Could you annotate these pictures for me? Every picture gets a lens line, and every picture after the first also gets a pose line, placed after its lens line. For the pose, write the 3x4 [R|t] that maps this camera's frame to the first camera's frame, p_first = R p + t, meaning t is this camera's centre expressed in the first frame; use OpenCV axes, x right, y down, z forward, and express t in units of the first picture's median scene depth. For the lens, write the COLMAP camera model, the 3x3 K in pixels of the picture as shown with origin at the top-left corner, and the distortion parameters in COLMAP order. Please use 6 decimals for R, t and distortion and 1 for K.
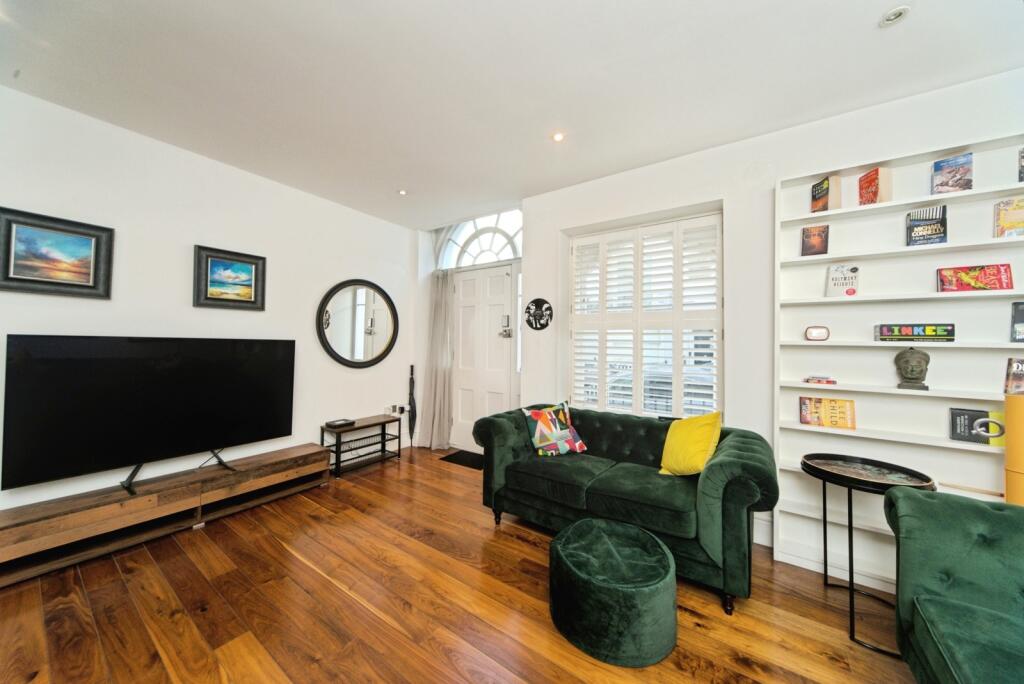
lens RADIAL K [[352.7, 0, 512.0], [0, 352.7, 340.5], [0, 0, 1]] dist [-0.001925, -0.000374]
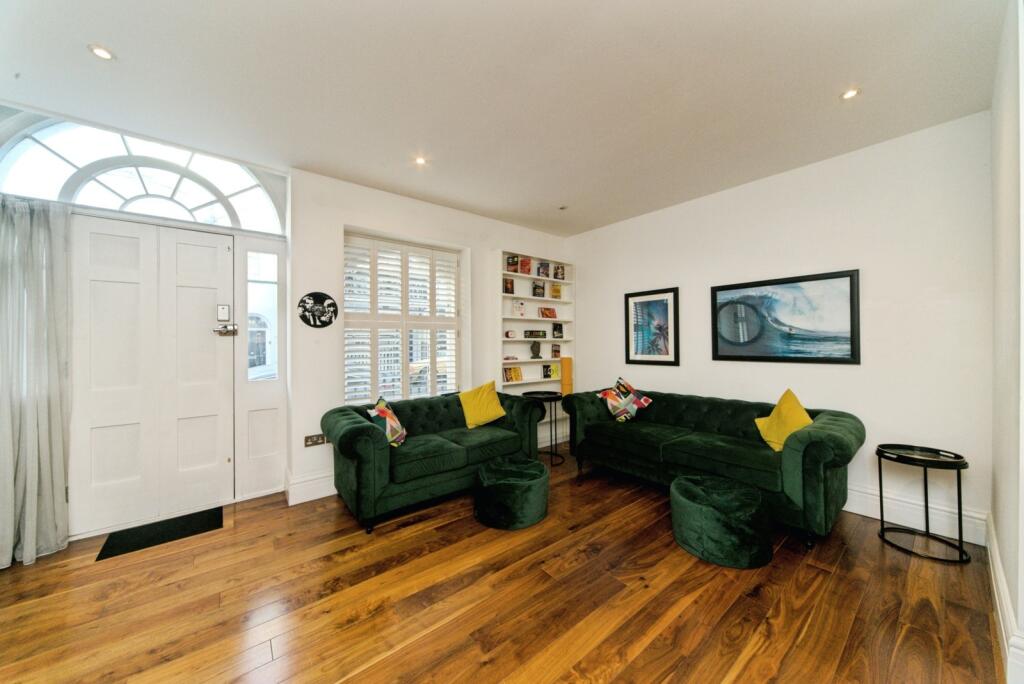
lens RADIAL K [[352.7, 0, 515.6], [0, 352.7, 341.4], [0, 0, 1]] dist [-0.001925, -0.000374]
pose [[0.278376, -0.020144, 0.960261, -0.652841], [-0.000188, 0.999779, 0.021027, -0.014297], [-0.960472, -0.006034, 0.278310, 0.280570]]
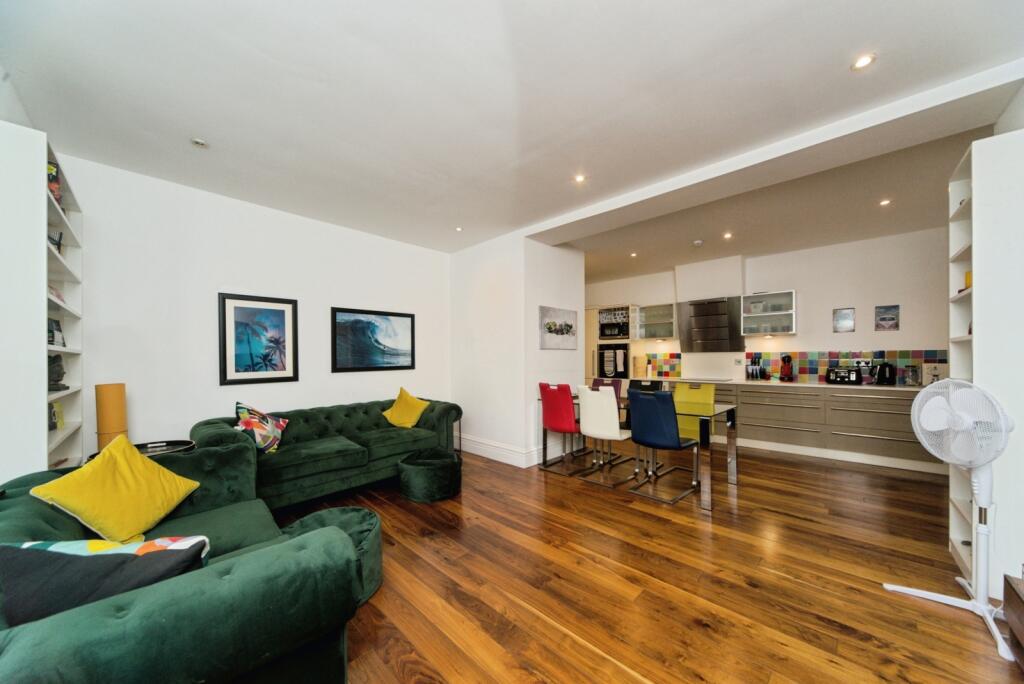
lens RADIAL K [[352.7, 0, 512.5], [0, 352.7, 357.7], [0, 0, 1]] dist [-0.001925, -0.000374]
pose [[-0.988444, -0.008669, 0.151341, -0.254792], [-0.009964, 0.999920, -0.007802, 0.016940], [-0.151261, -0.009220, -0.988451, 1.072097]]
